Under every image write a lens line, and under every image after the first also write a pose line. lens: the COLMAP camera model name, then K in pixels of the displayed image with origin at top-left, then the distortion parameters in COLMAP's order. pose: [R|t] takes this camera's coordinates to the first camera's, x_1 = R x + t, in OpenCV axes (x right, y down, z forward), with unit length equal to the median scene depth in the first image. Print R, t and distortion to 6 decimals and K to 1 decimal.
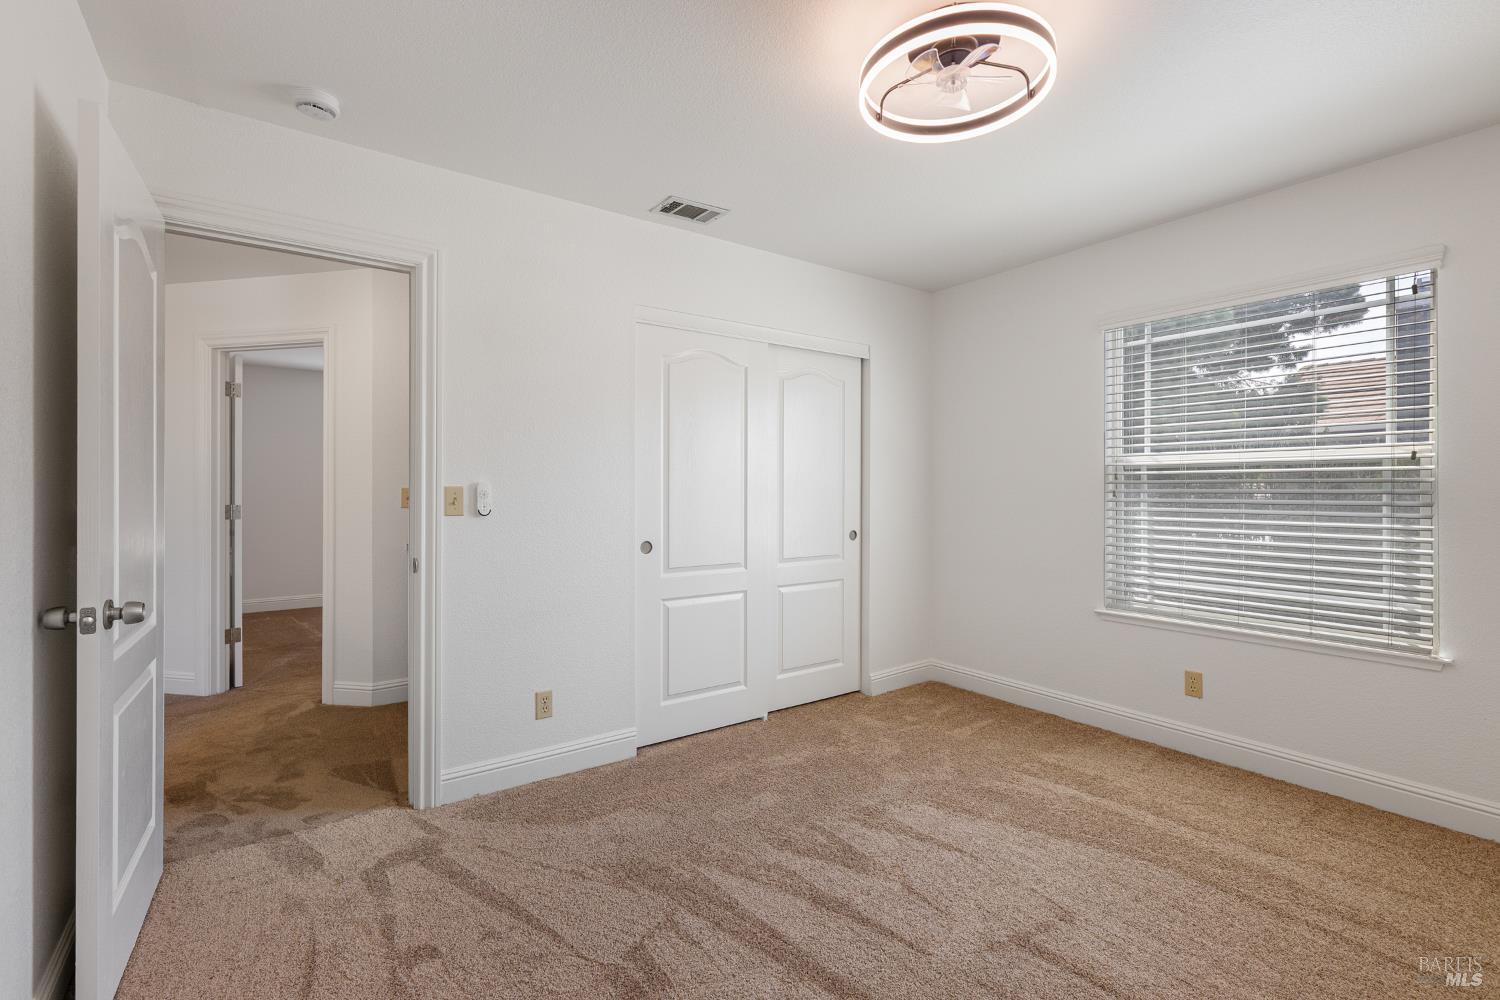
lens RADIAL K [[674.3, 0, 774.7], [0, 674.3, 496.0], [0, 0, 1]] dist [0.000267, -0.001257]
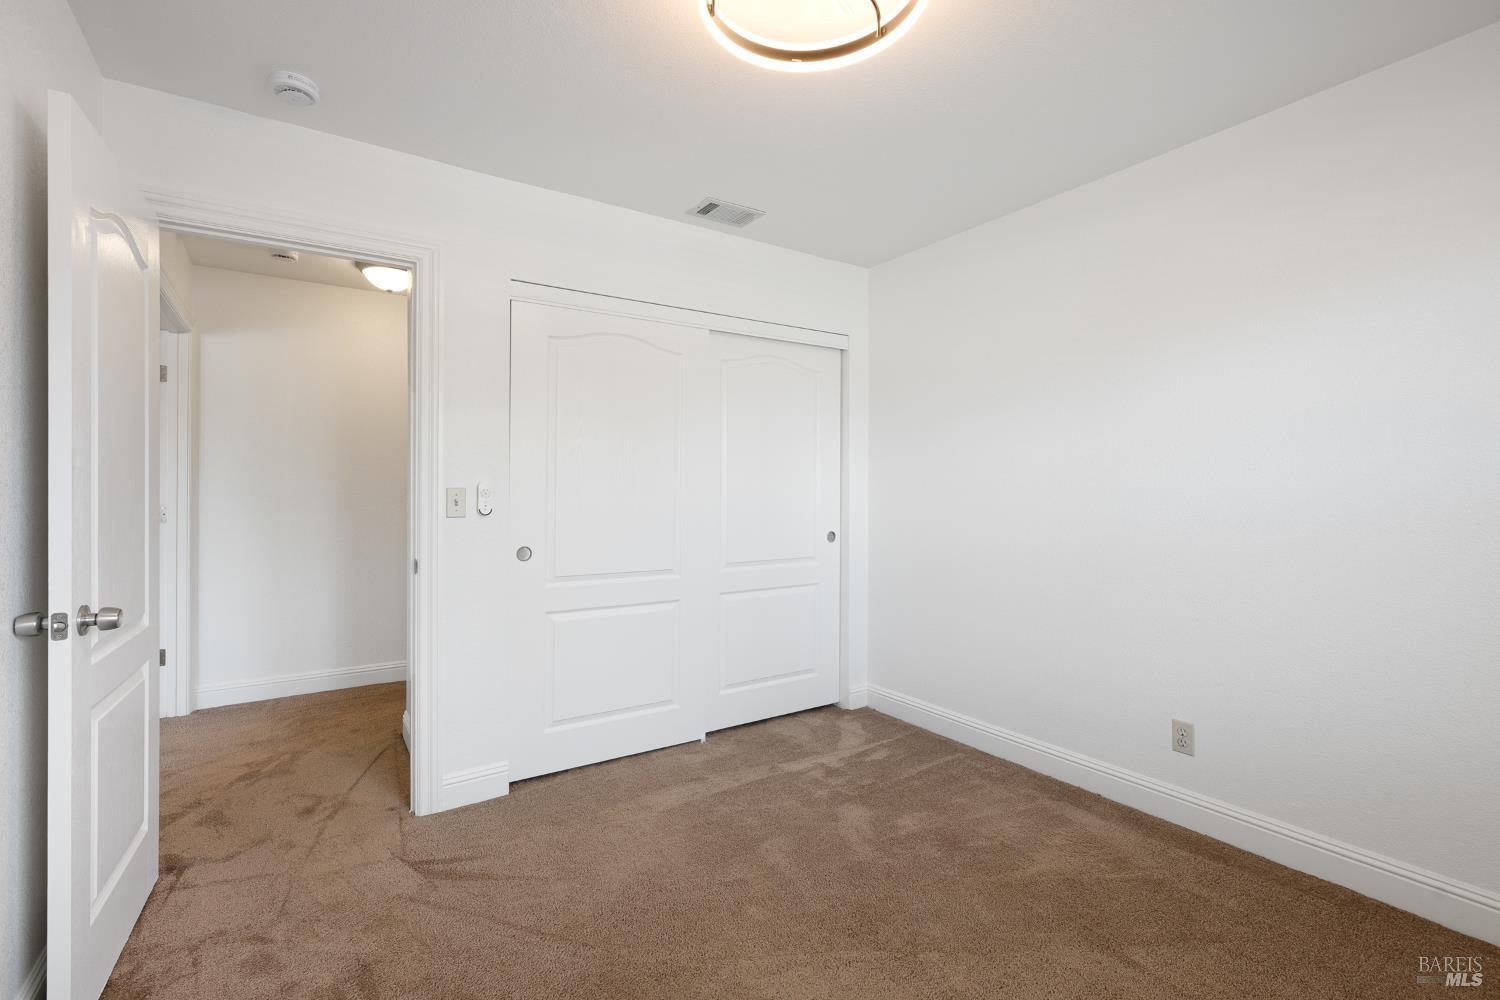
lens RADIAL K [[674.3, 0, 796.8], [0, 674.3, 499.7], [0, 0, 1]] dist [0.000267, -0.001257]
pose [[0.999808, -0.005018, -0.018956, 0.097360], [0.005160, 0.999959, 0.007448, -0.000998], [0.018918, -0.007545, 0.999793, 0.068275]]
